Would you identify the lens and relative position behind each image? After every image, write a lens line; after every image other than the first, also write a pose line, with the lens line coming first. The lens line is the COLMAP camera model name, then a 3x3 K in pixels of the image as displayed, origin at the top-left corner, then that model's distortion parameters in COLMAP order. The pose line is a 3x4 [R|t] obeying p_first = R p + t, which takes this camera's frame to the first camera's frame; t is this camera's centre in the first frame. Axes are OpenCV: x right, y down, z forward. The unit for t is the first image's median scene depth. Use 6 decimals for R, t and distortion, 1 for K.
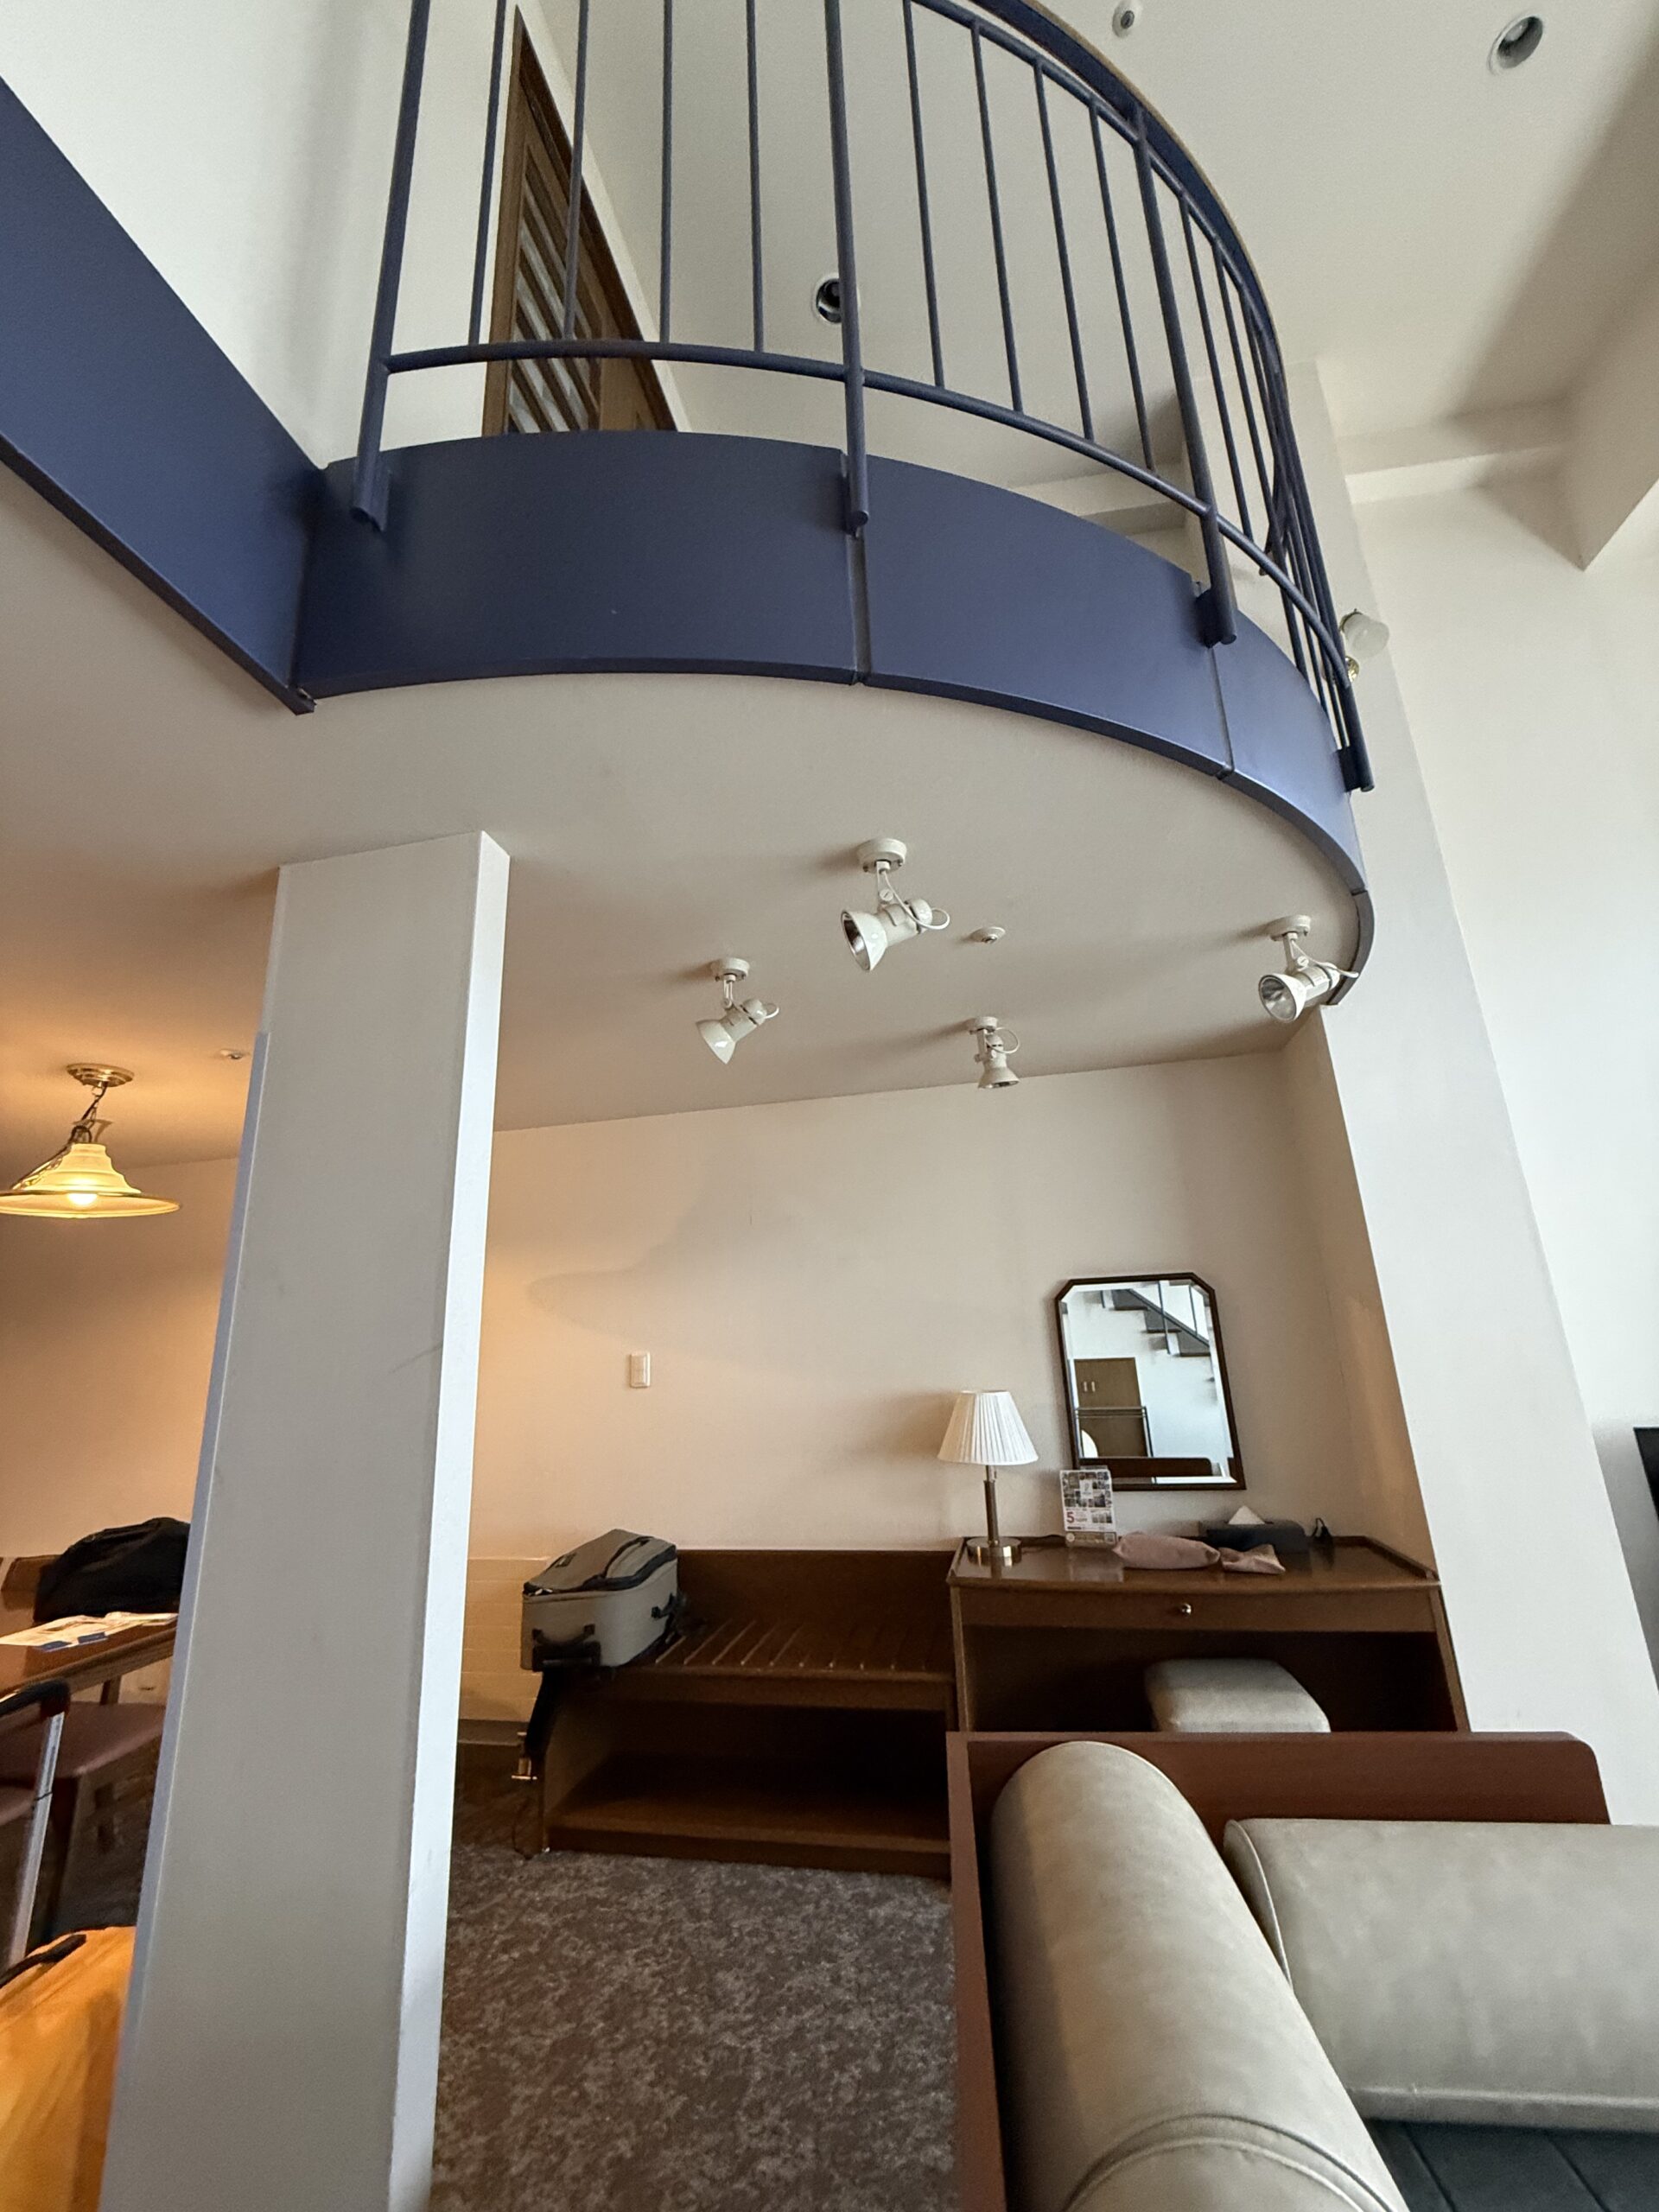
lens RADIAL K [[880.2, 0, 831.0], [0, 880.2, 1098.0], [0, 0, 1]] dist [0.002643, -0.000546]
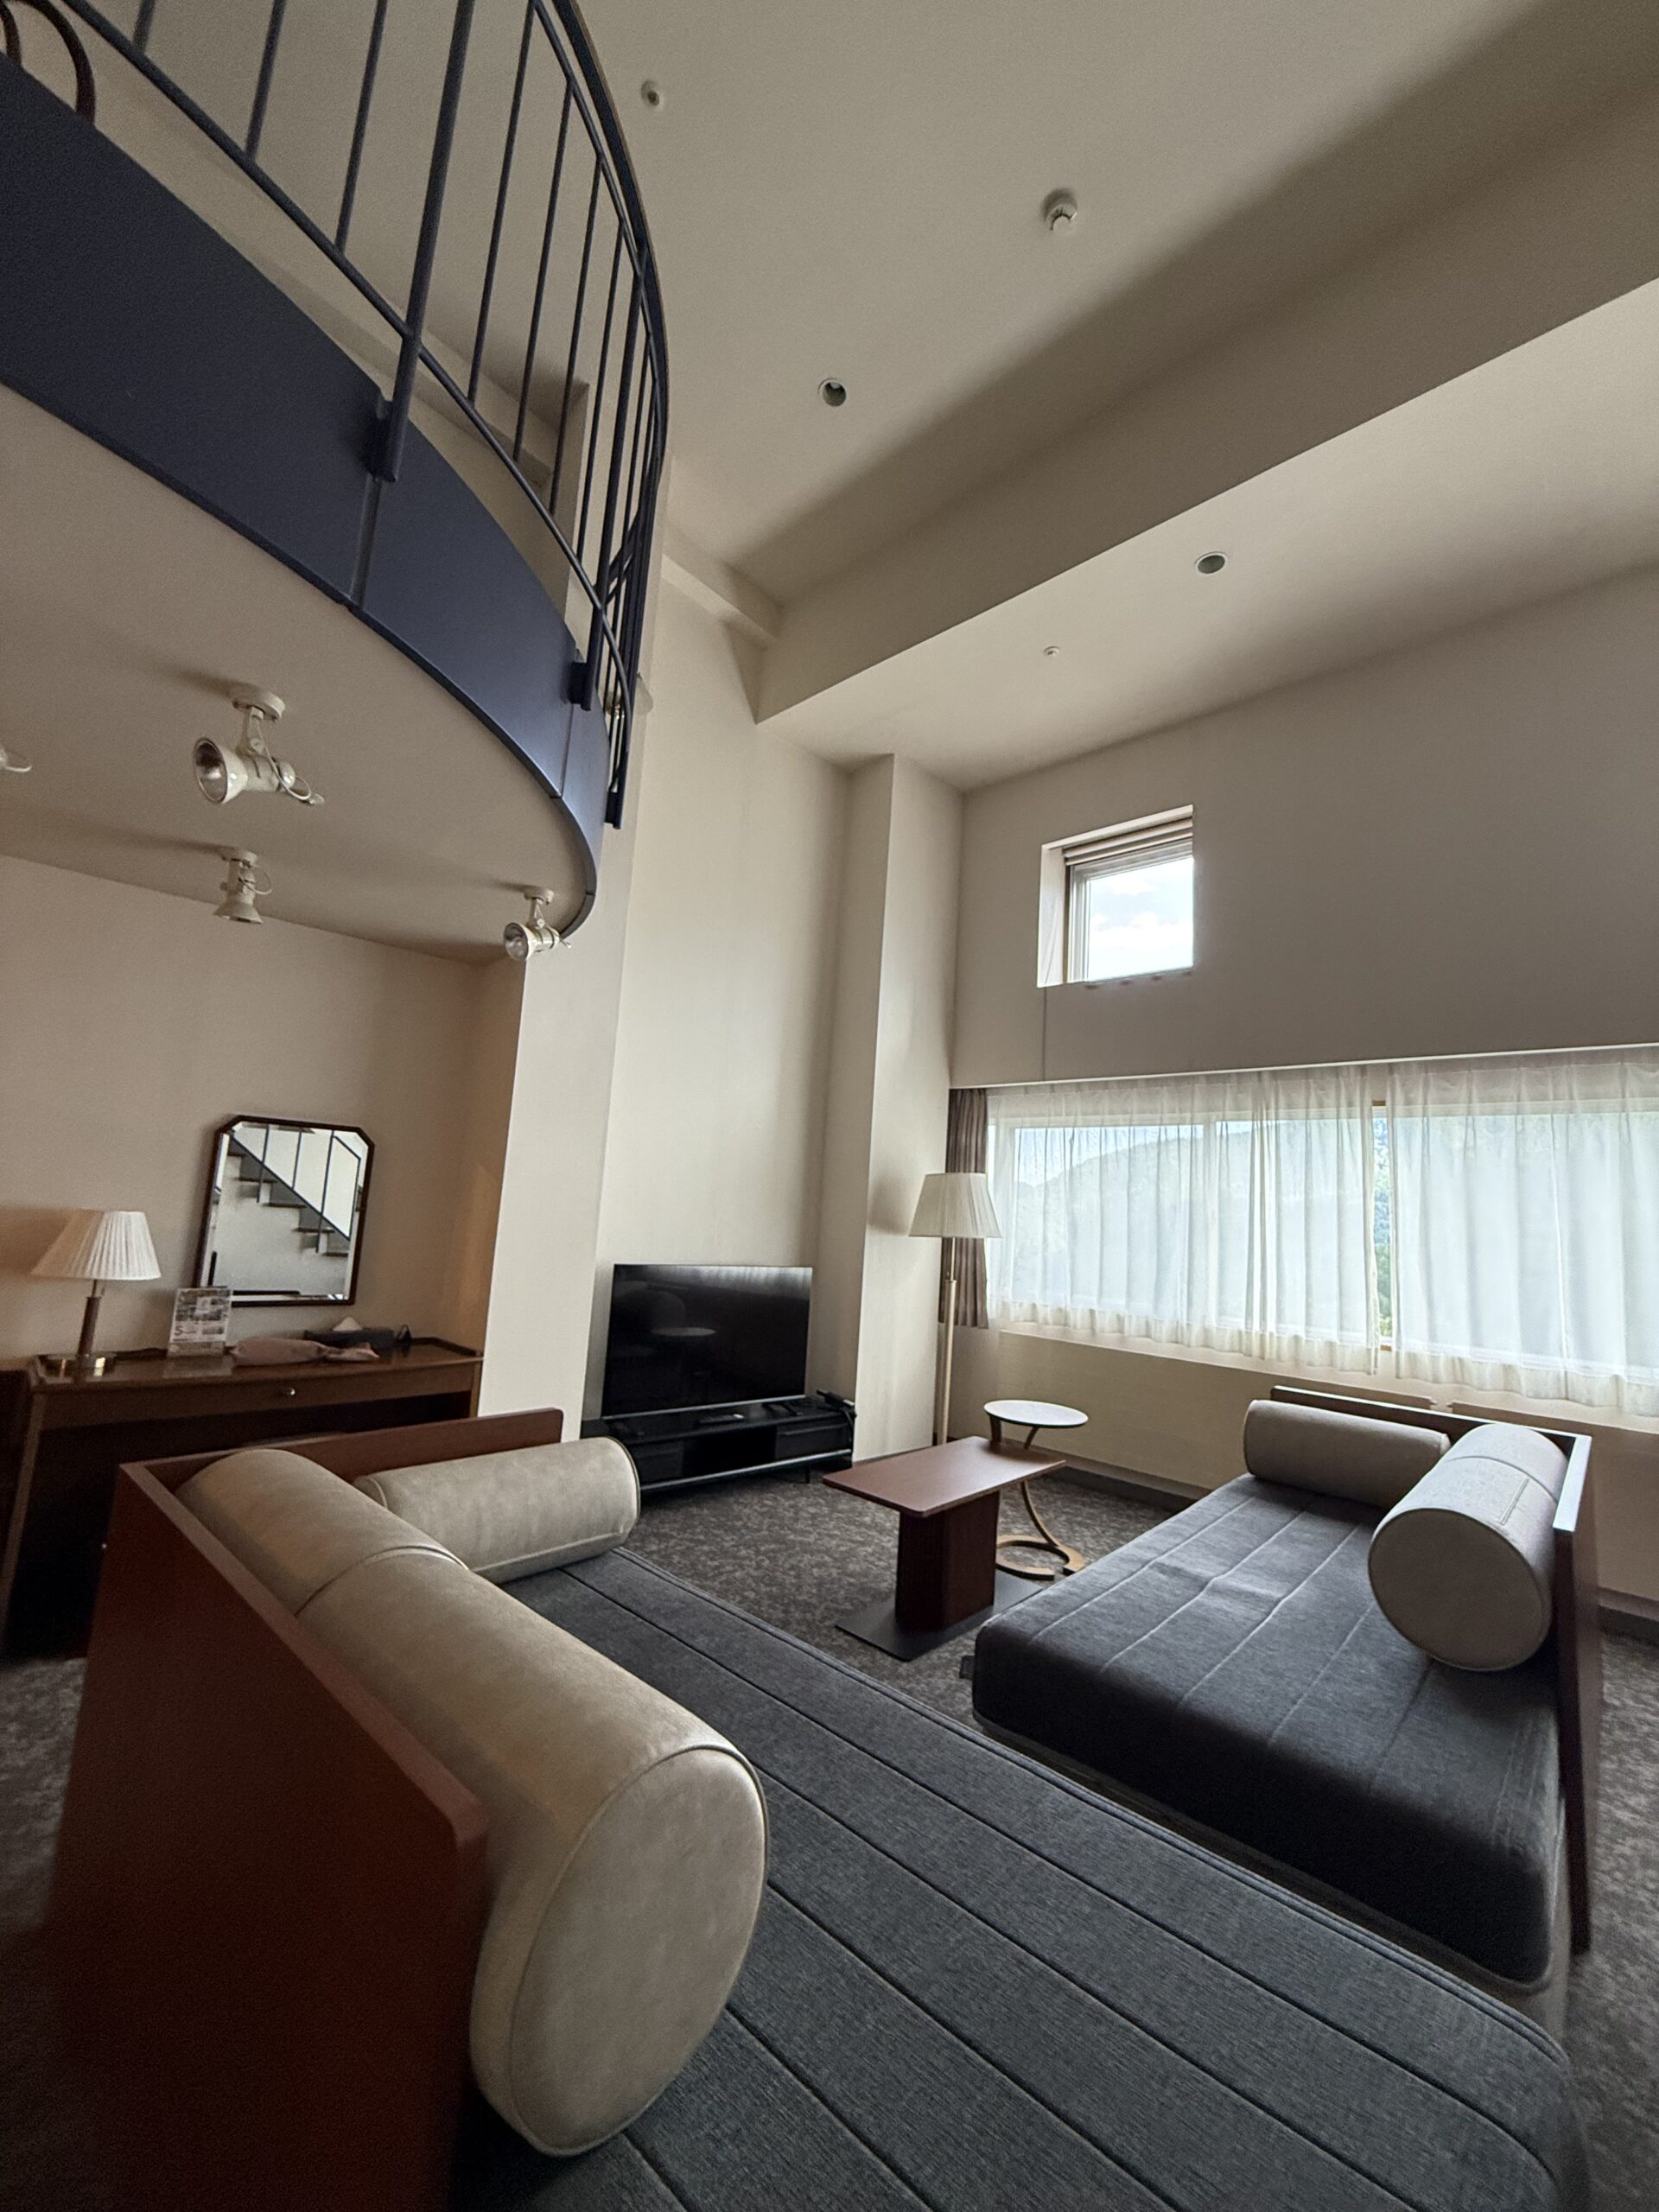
lens RADIAL K [[882.6, 0, 827.5], [0, 882.6, 1100.3], [0, 0, 1]] dist [-0.000278, 0.000222]
pose [[0.564225, 0.188289, 0.803864, -0.204408], [-0.301889, 0.953275, -0.011392, -0.009557], [-0.768448, -0.236250, 0.594704, -0.171348]]
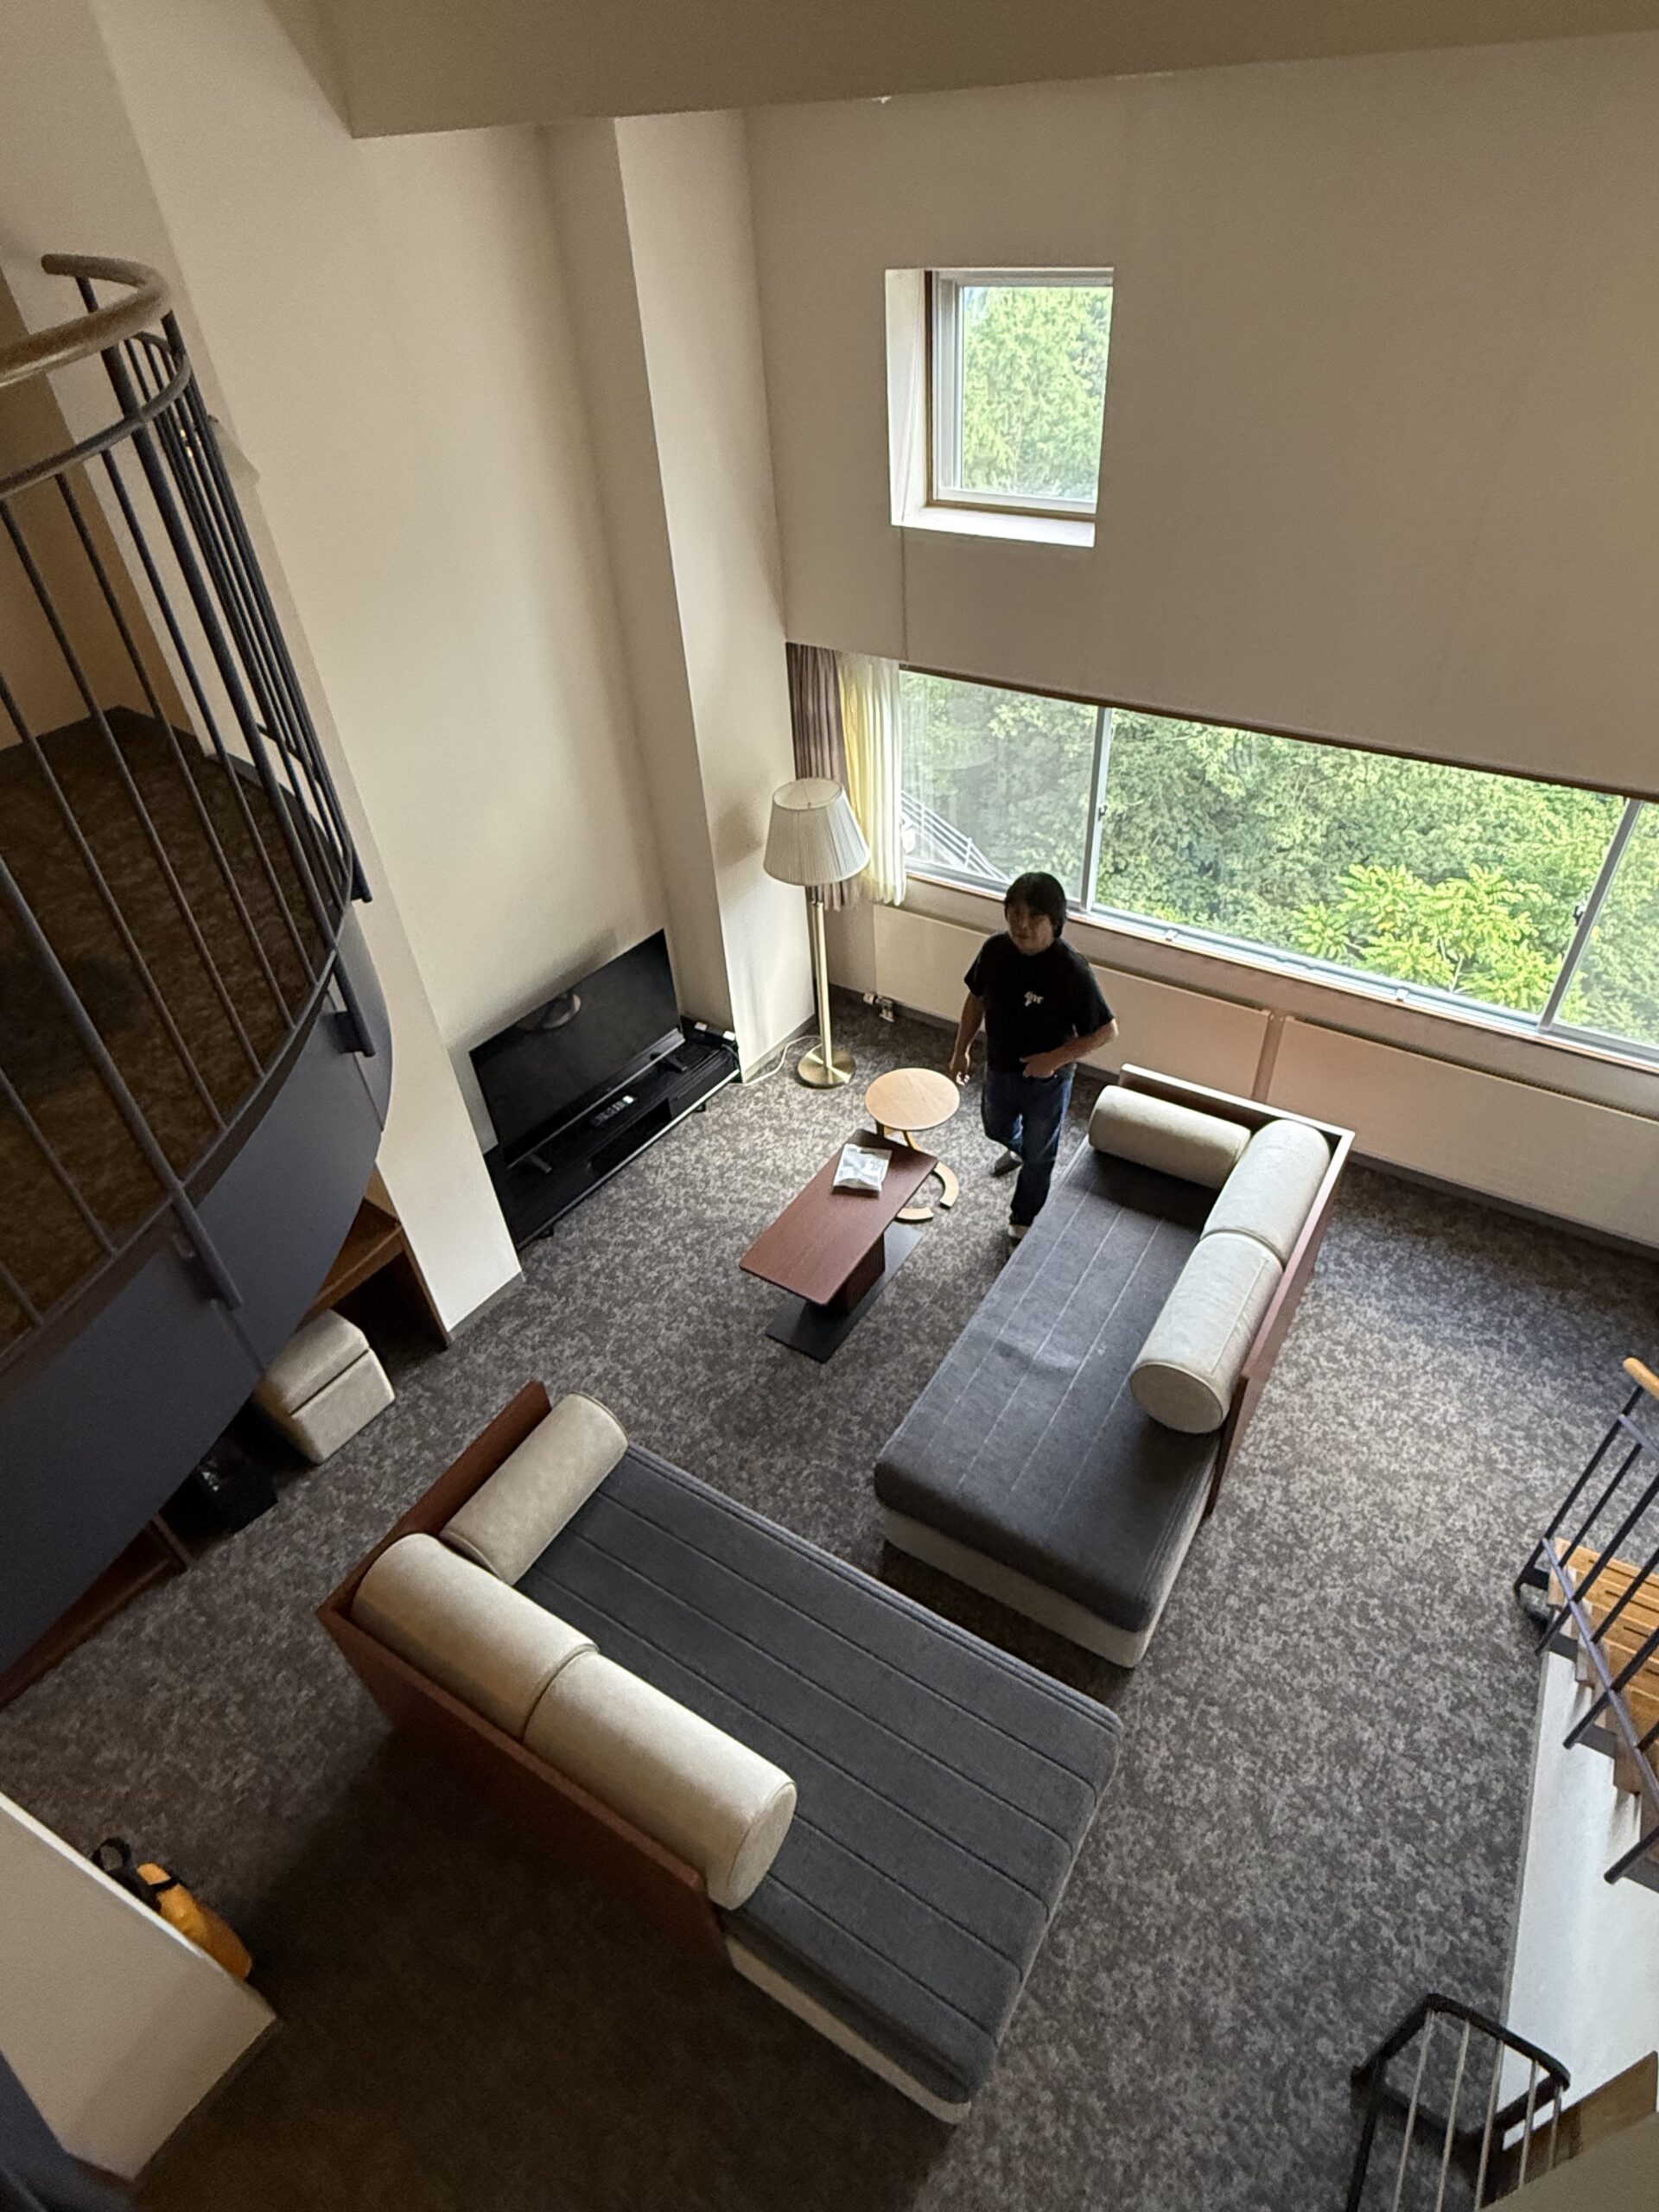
lens RADIAL K [[1199.7, 0, 821.9], [0, 1199.7, 1087.3], [0, 0, 1]] dist [-0.001940, 0.001101]
pose [[0.425139, -0.566616, 0.705835, -0.293133], [-0.195816, 0.703774, 0.682905, -1.023798], [-0.883693, -0.428543, 0.188249, 0.049795]]
